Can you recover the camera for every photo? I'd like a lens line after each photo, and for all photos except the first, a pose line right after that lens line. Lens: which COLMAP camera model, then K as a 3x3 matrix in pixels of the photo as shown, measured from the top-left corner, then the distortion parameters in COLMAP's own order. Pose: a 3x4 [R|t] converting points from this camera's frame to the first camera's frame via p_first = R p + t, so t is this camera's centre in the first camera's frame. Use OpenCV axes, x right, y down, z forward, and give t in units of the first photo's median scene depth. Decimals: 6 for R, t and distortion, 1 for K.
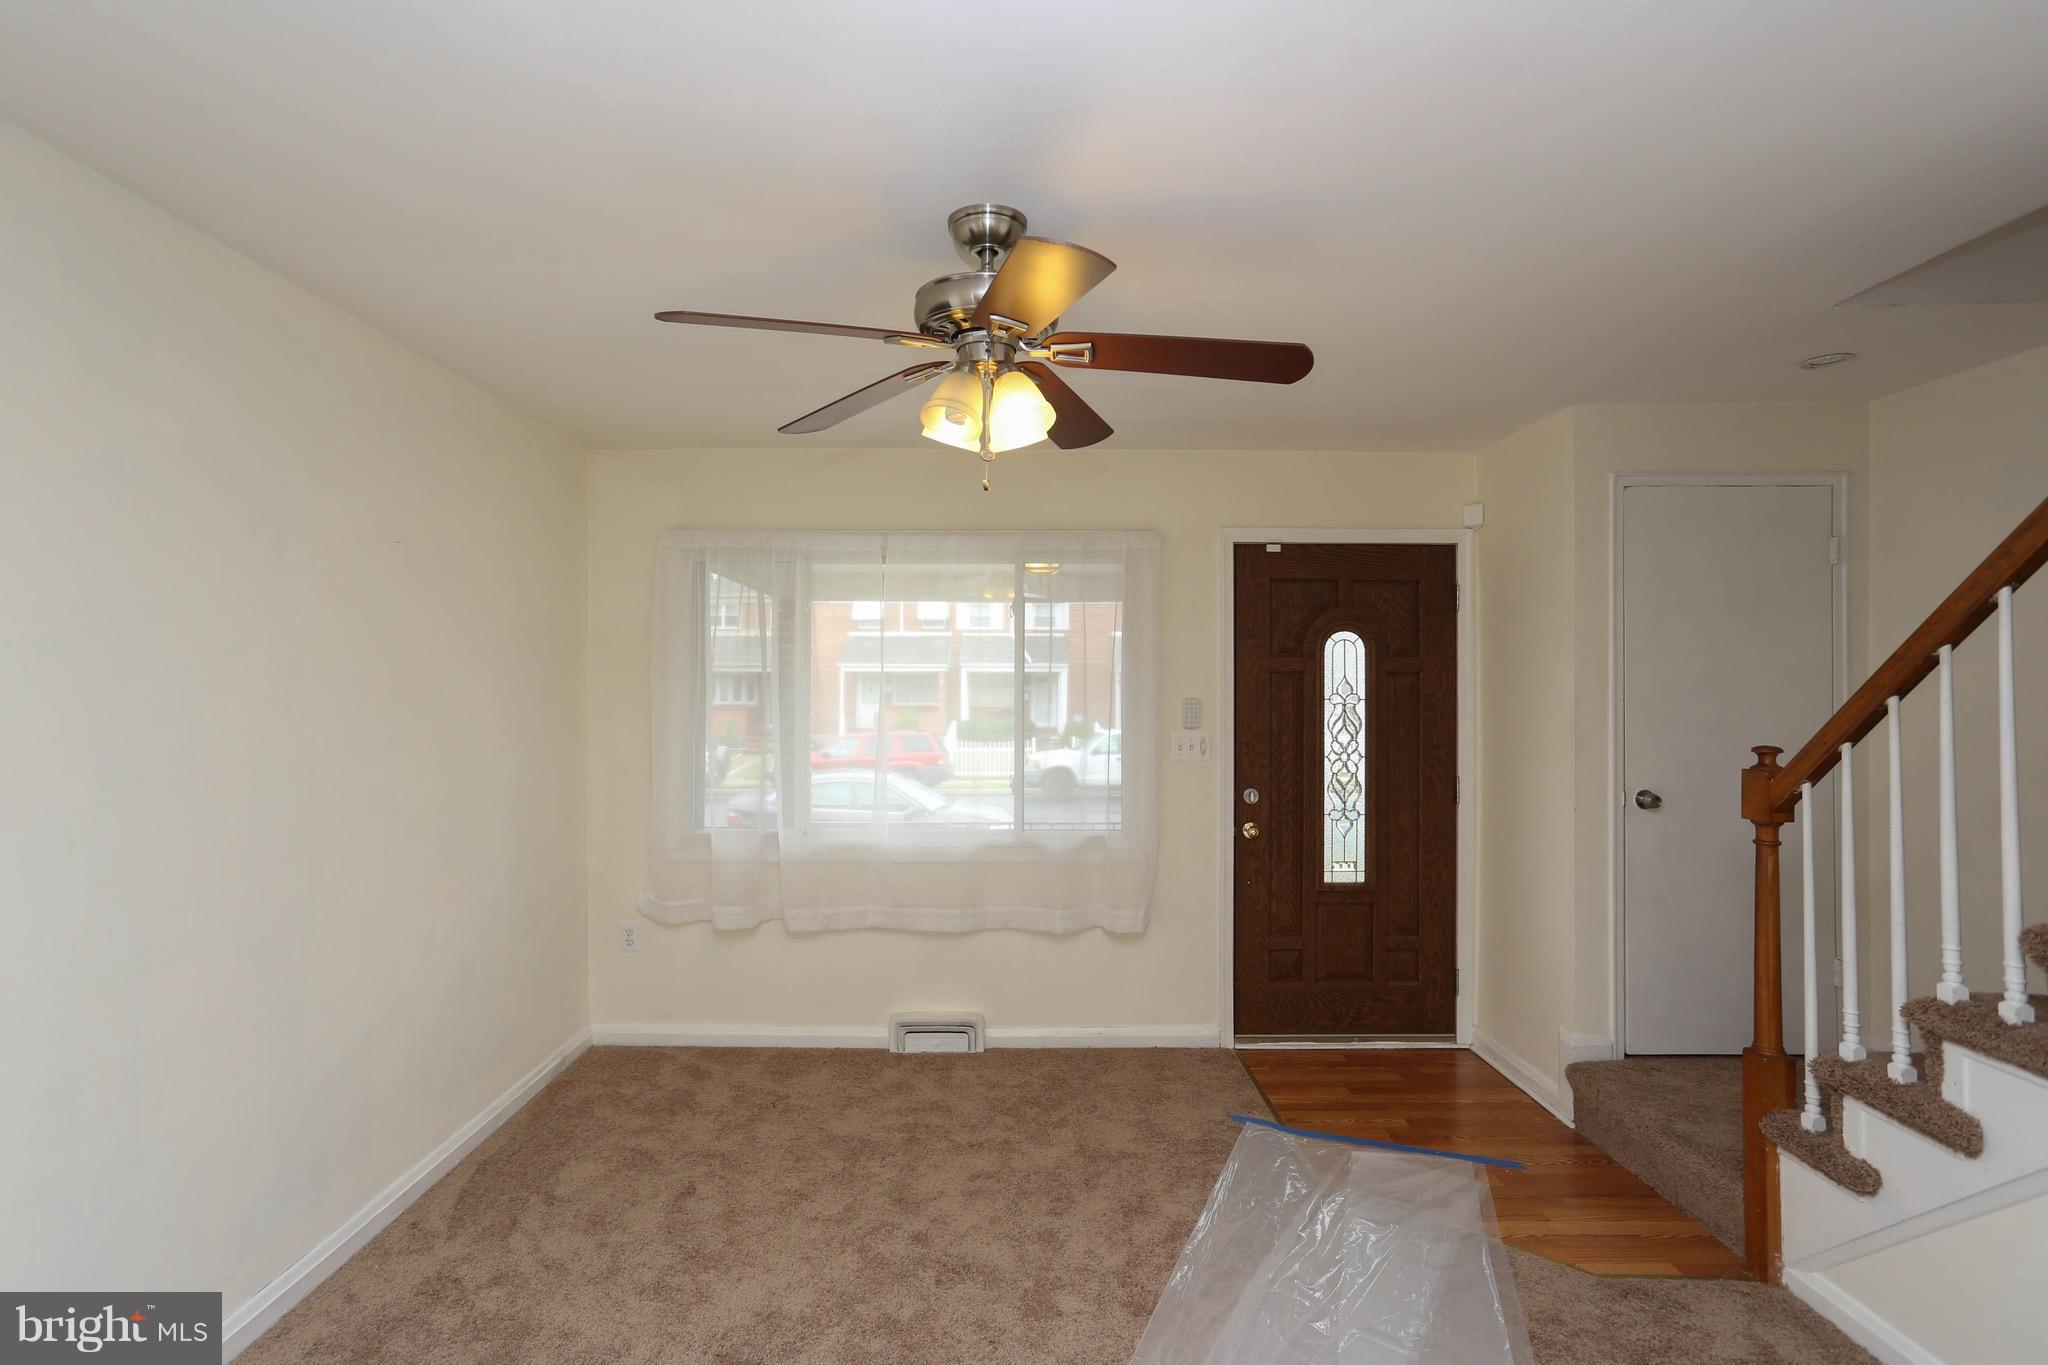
lens RADIAL K [[1005.1, 0, 1024.0], [0, 1005.1, 682.5], [0, 0, 1]] dist [-0.038999, 0.051102]
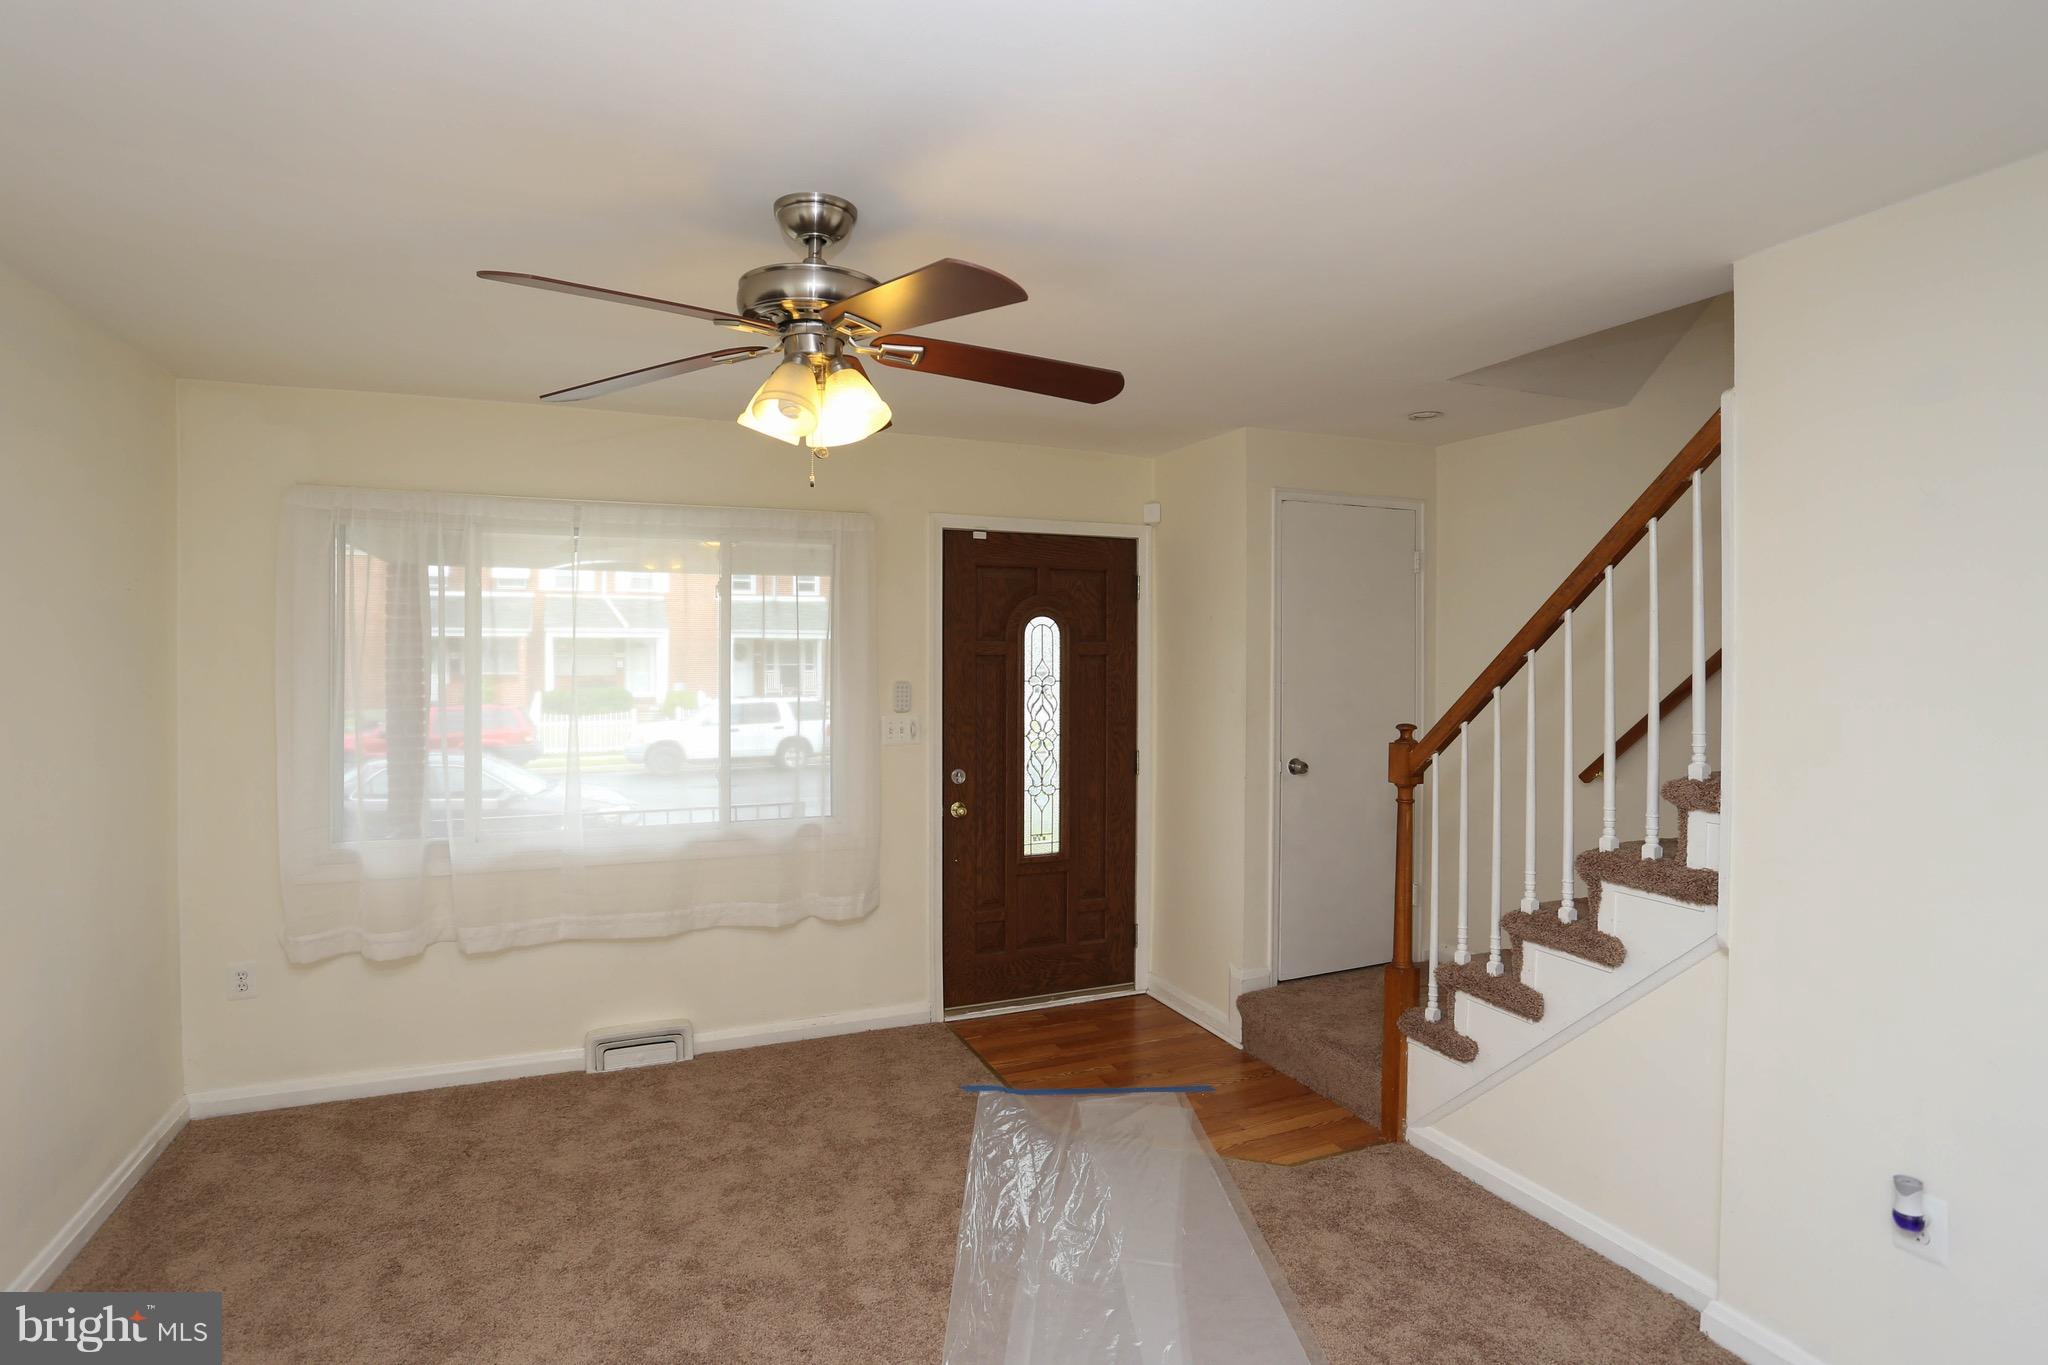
lens RADIAL K [[1027.9, 0, 1018.6], [0, 1027.9, 659.5], [0, 0, 1]] dist [-0.062015, 0.032385]
pose [[0.924131, -0.002679, 0.382066, -0.142884], [-0.002434, 0.999914, 0.012898, -0.024060], [-0.382067, -0.012850, 0.924045, 0.006664]]
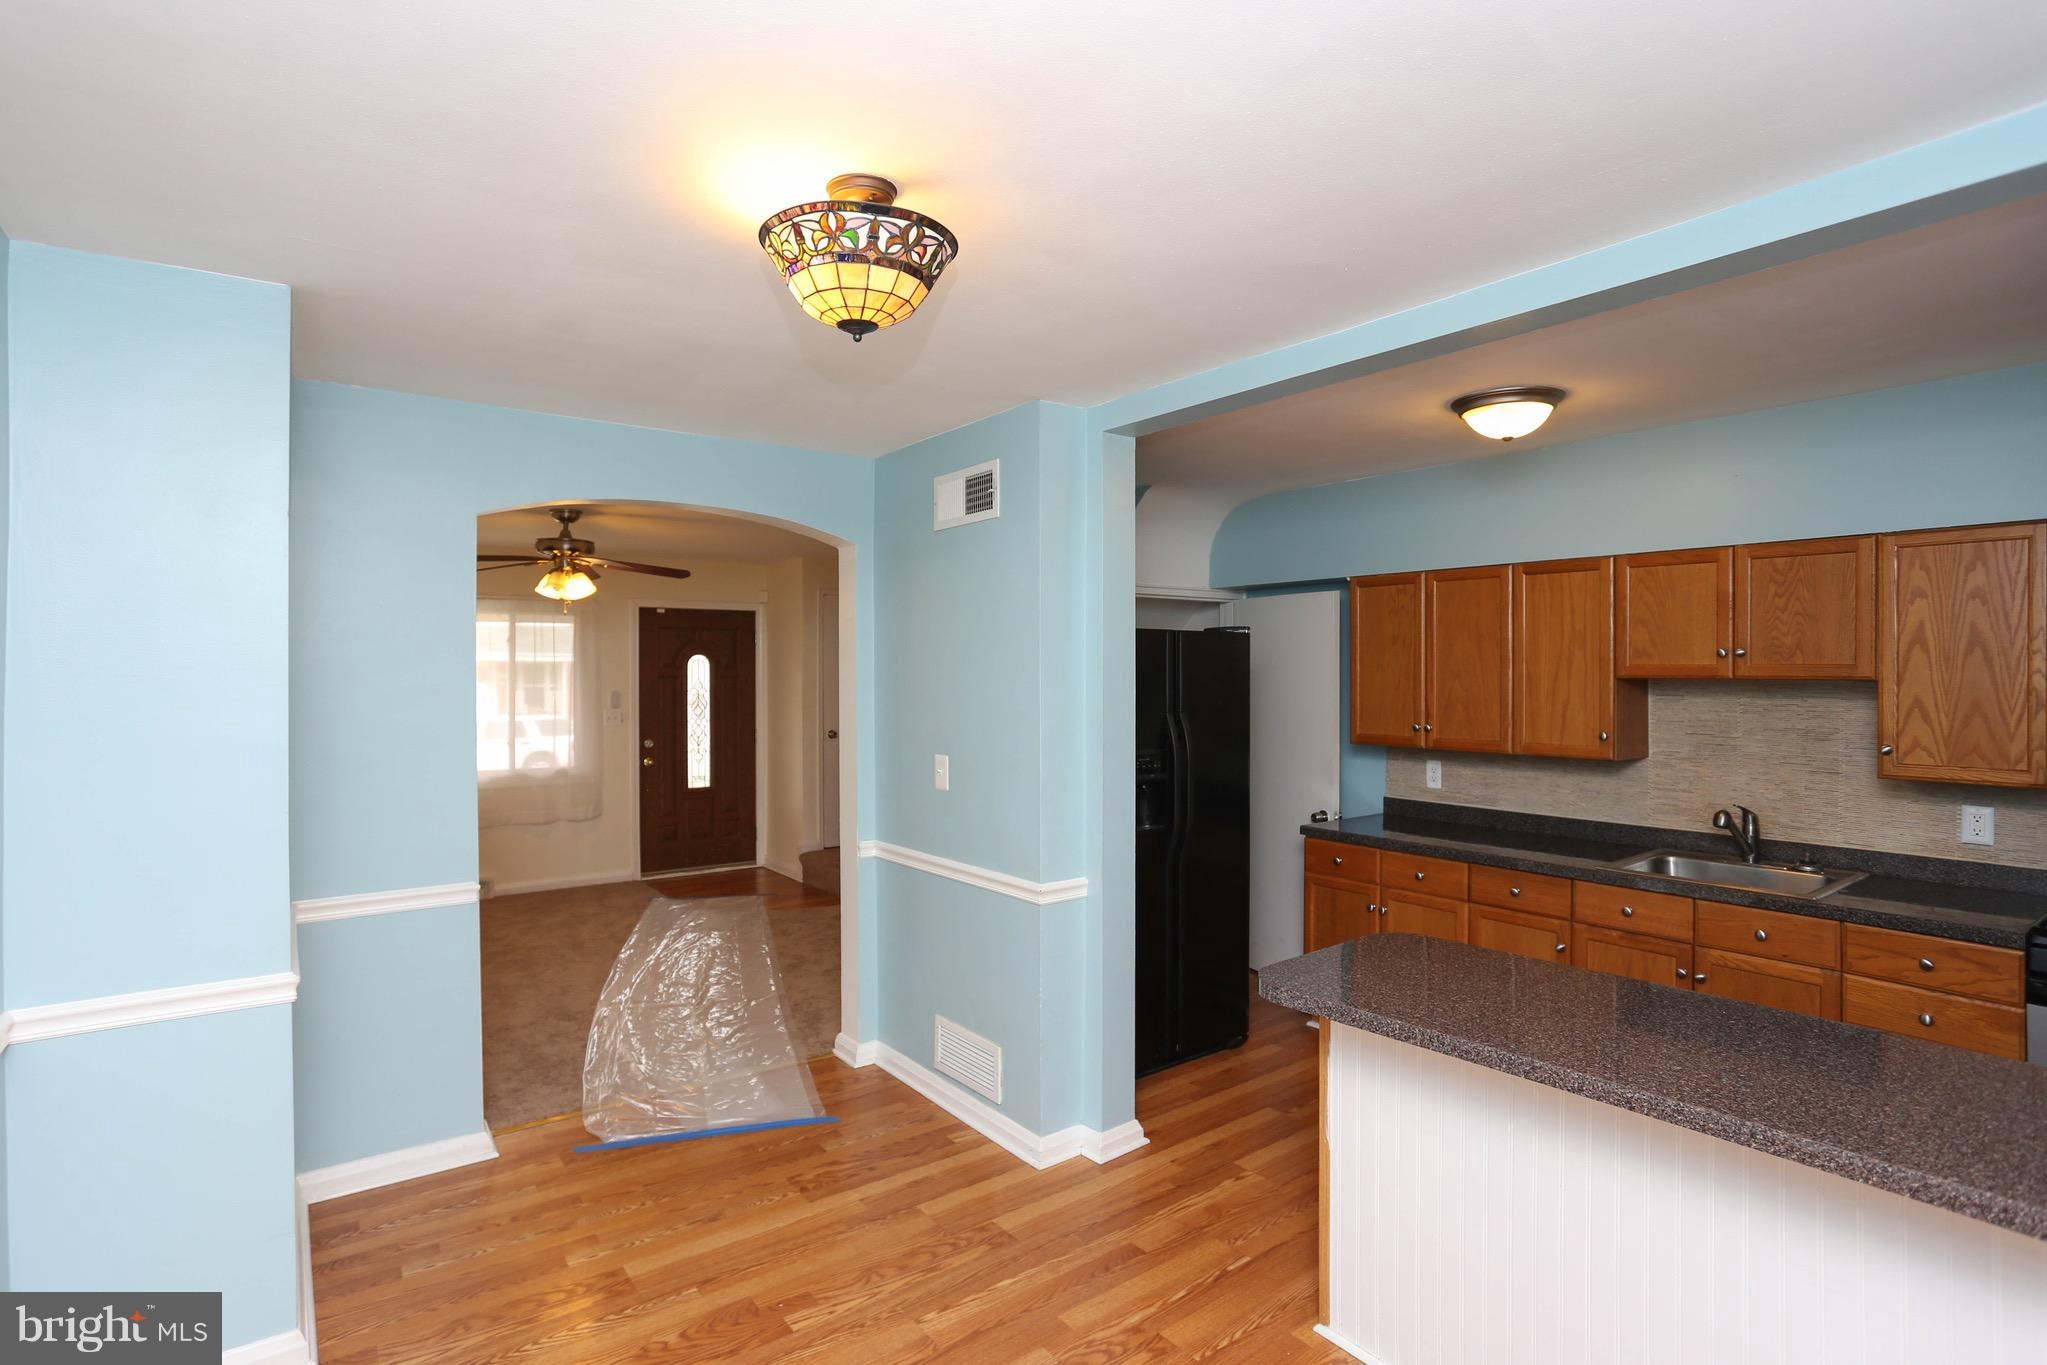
lens RADIAL K [[1027.4, 0, 1018.1], [0, 1027.4, 659.5], [0, 0, 1]] dist [-0.062015, 0.032385]
pose [[0.813181, 0.000149, 0.582010, -0.380844], [0.003602, 0.999980, -0.005289, -0.035564], [-0.581999, 0.006397, 0.813164, -1.125087]]
